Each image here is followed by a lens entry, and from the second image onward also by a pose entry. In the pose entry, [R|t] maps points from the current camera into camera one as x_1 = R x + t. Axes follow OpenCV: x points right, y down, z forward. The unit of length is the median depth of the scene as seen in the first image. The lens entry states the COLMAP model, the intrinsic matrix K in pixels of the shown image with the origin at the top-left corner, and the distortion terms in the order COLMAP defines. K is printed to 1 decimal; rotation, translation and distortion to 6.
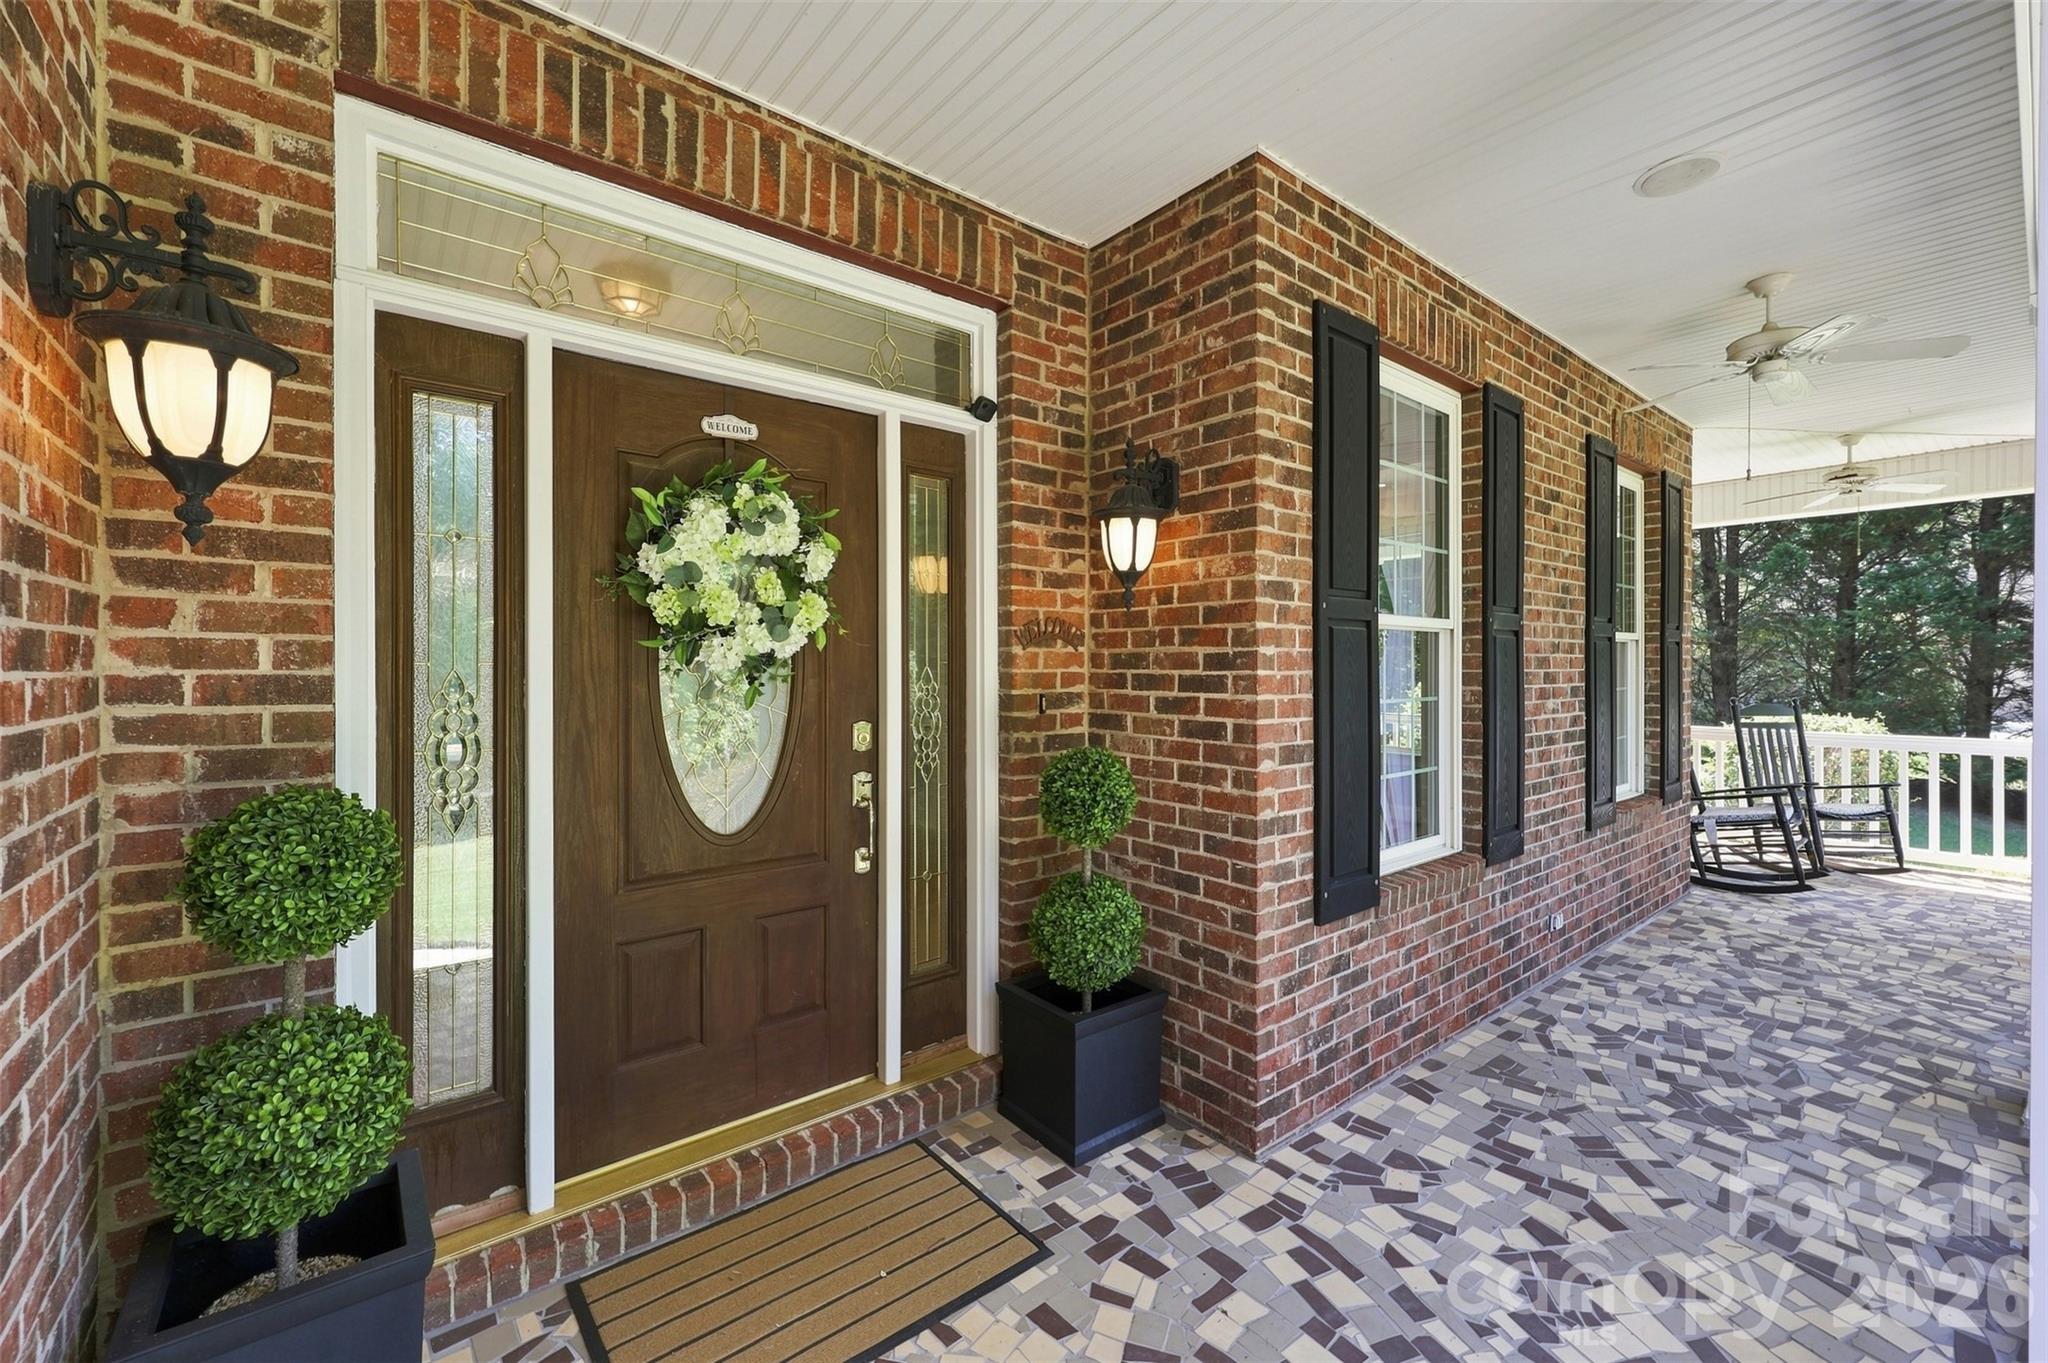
lens RADIAL K [[821.0, 0, 1027.8], [0, 821.0, 669.9], [0, 0, 1]] dist [-0.000219, -0.000088]
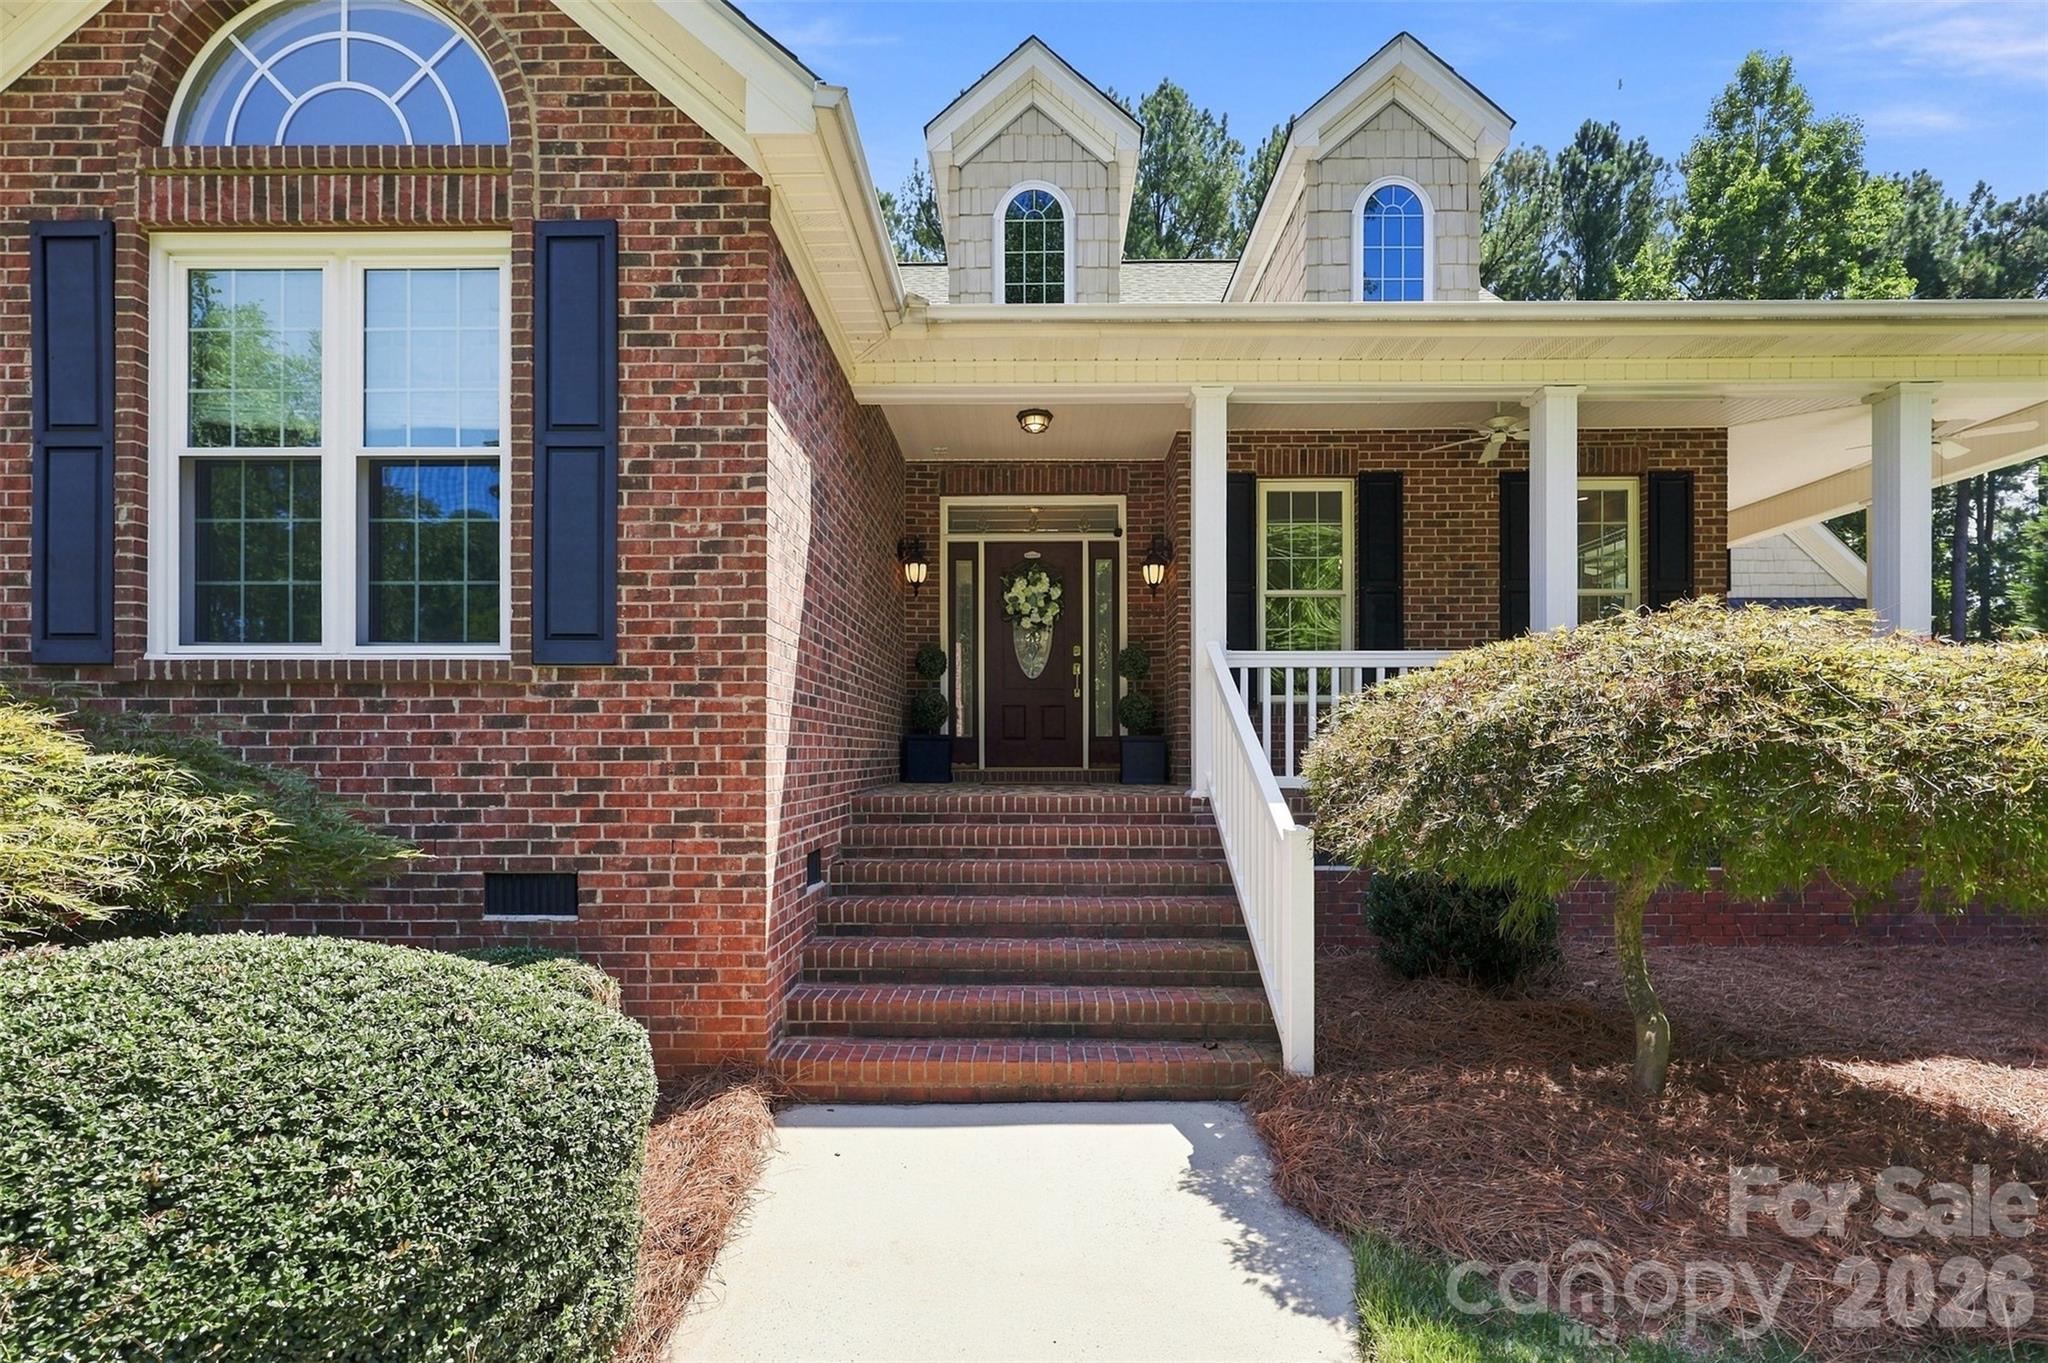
lens RADIAL K [[804.2, 0, 1026.6], [0, 804.2, 751.4], [0, 0, 1]] dist [-0.000031, 0.000108]
pose [[0.773030, -0.001152, -0.634368, 1.776462], [0.001175, 0.999999, -0.000384, 0.526329], [0.634368, -0.000449, 0.773031, -1.613158]]
